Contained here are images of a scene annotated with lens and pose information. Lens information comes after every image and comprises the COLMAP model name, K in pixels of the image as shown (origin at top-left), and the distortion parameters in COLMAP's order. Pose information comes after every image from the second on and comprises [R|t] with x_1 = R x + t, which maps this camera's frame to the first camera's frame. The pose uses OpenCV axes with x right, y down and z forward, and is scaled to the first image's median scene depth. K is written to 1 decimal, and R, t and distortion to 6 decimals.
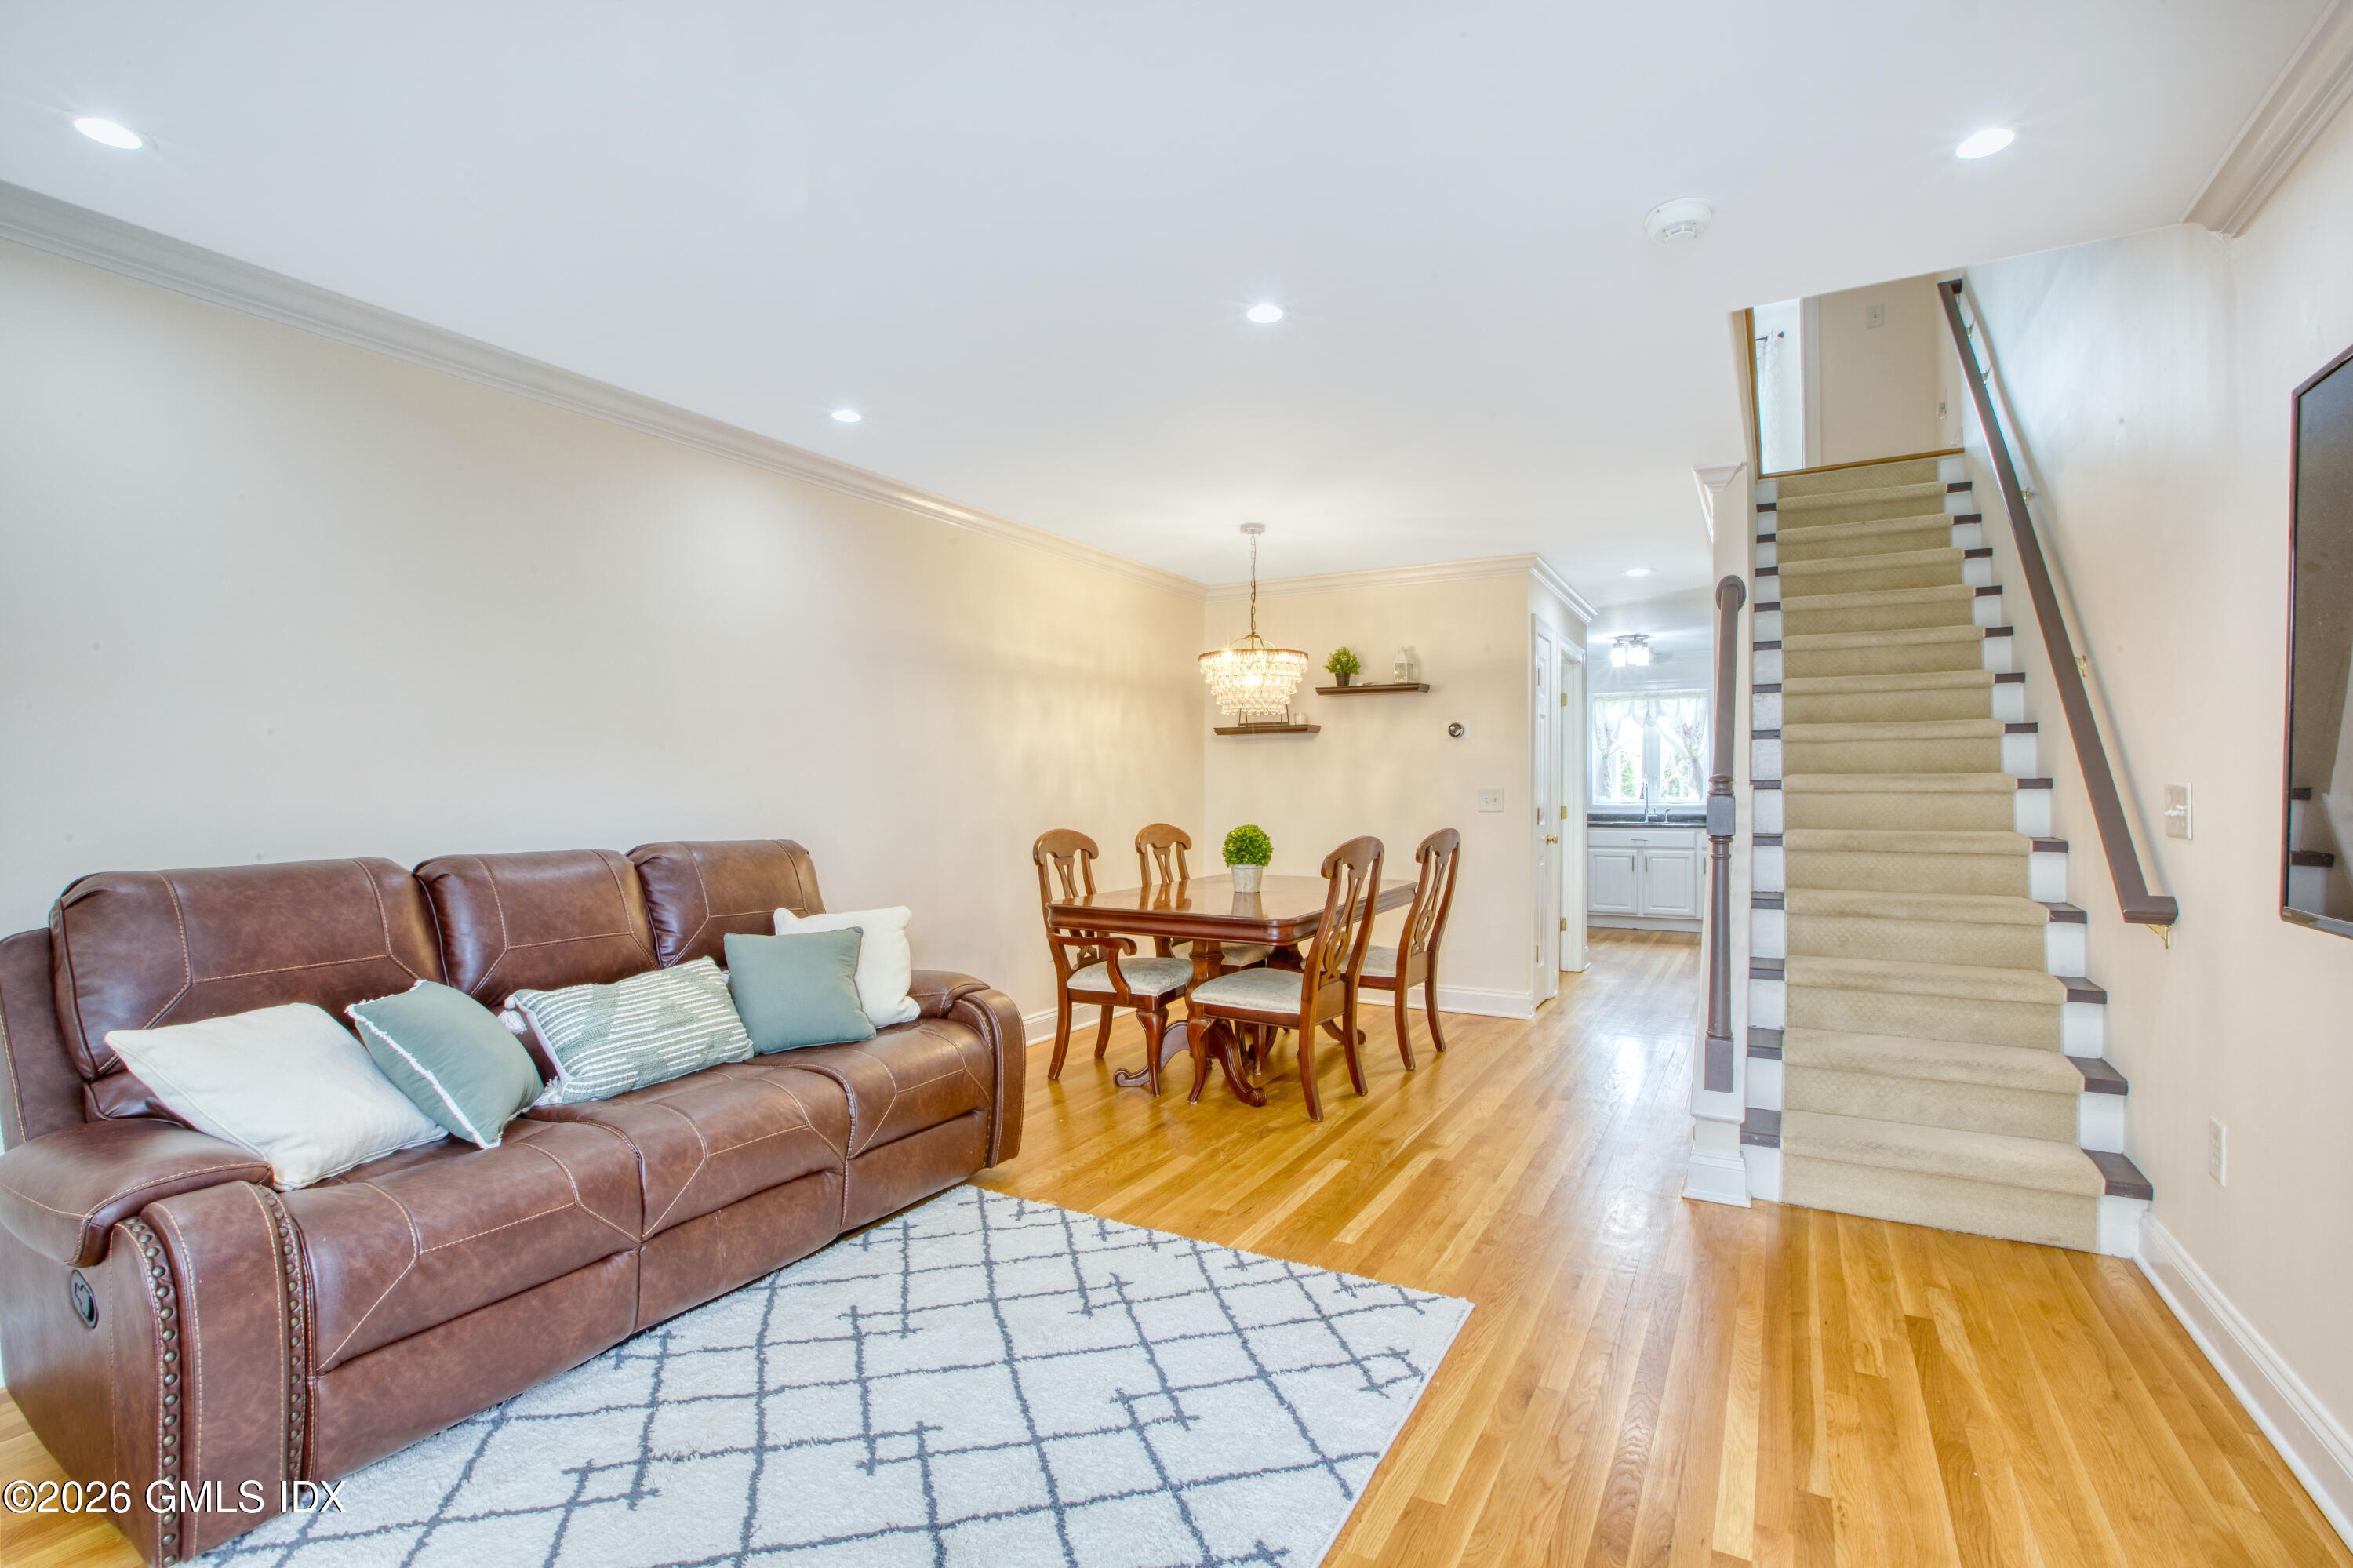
lens RADIAL K [[1079.6, 0, 1176.8], [0, 1079.6, 786.9], [0, 0, 1]] dist [-0.042761, 0.006943]
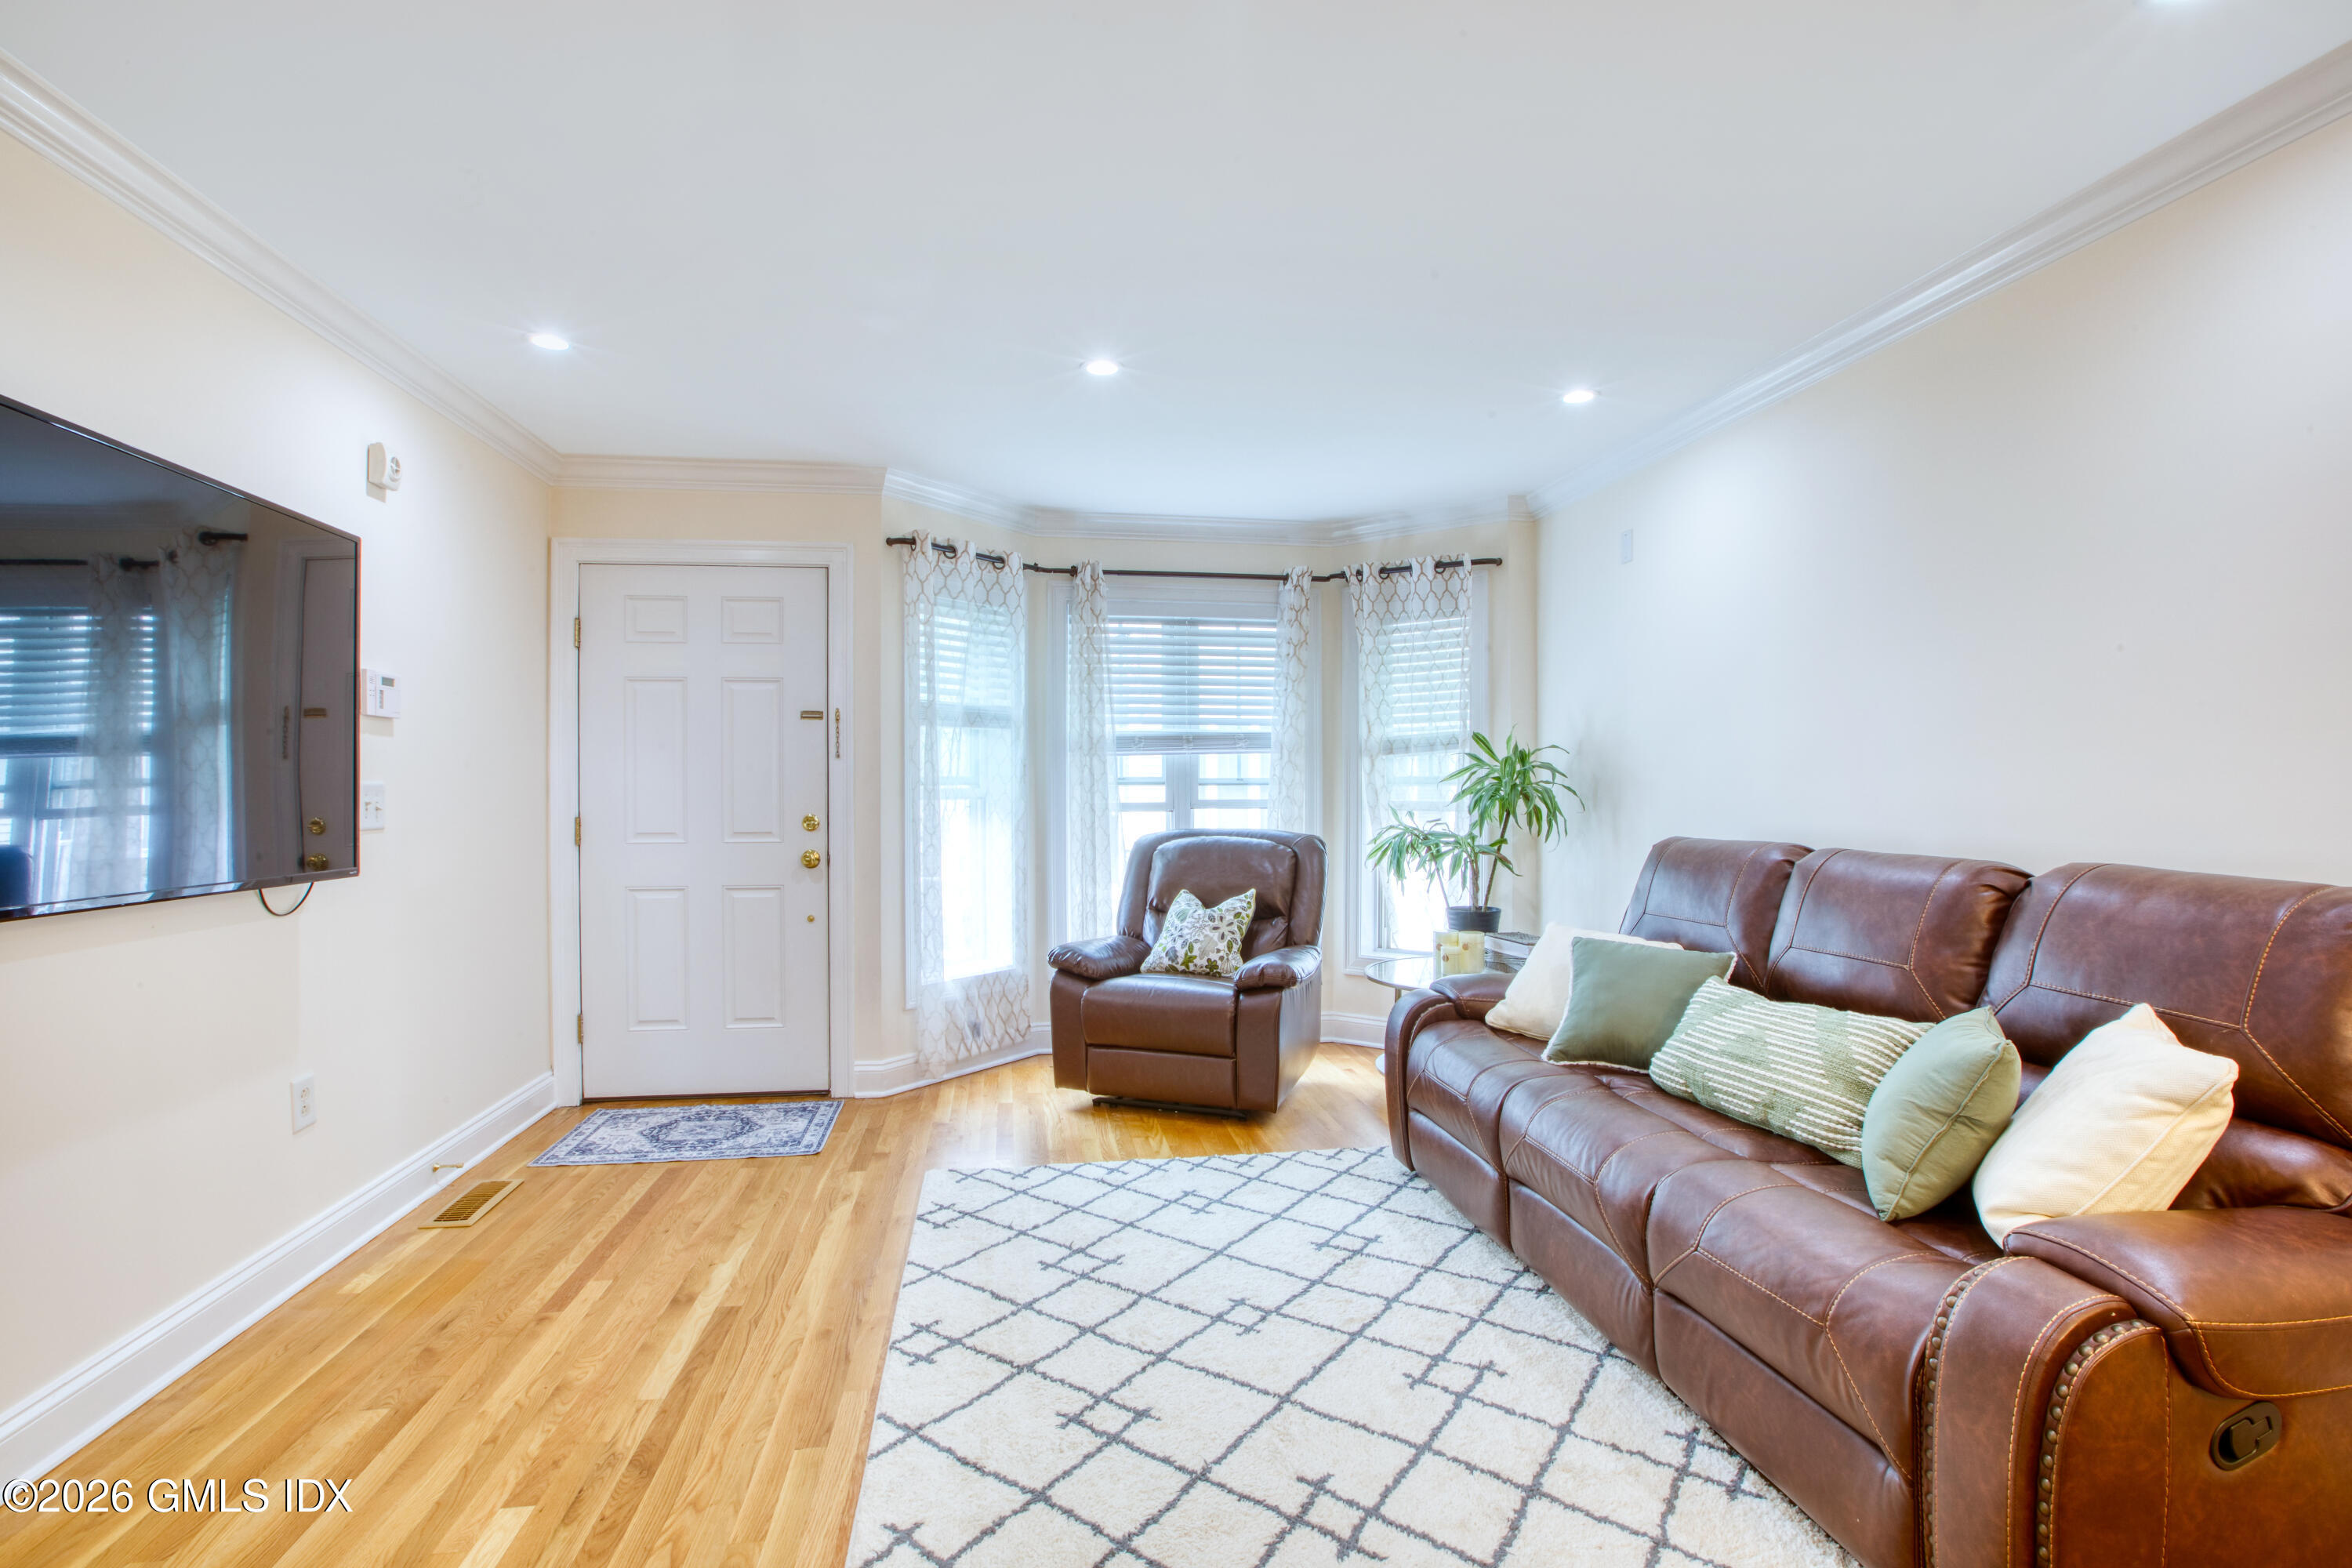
lens RADIAL K [[1079.1, 0, 1173.6], [0, 1079.1, 785.5], [0, 0, 1]] dist [-0.042761, 0.006943]
pose [[-0.788007, -0.000949, -0.615665, 0.516767], [0.004049, 0.999969, -0.006725, 0.011505], [0.615653, -0.007792, -0.787979, 1.760833]]
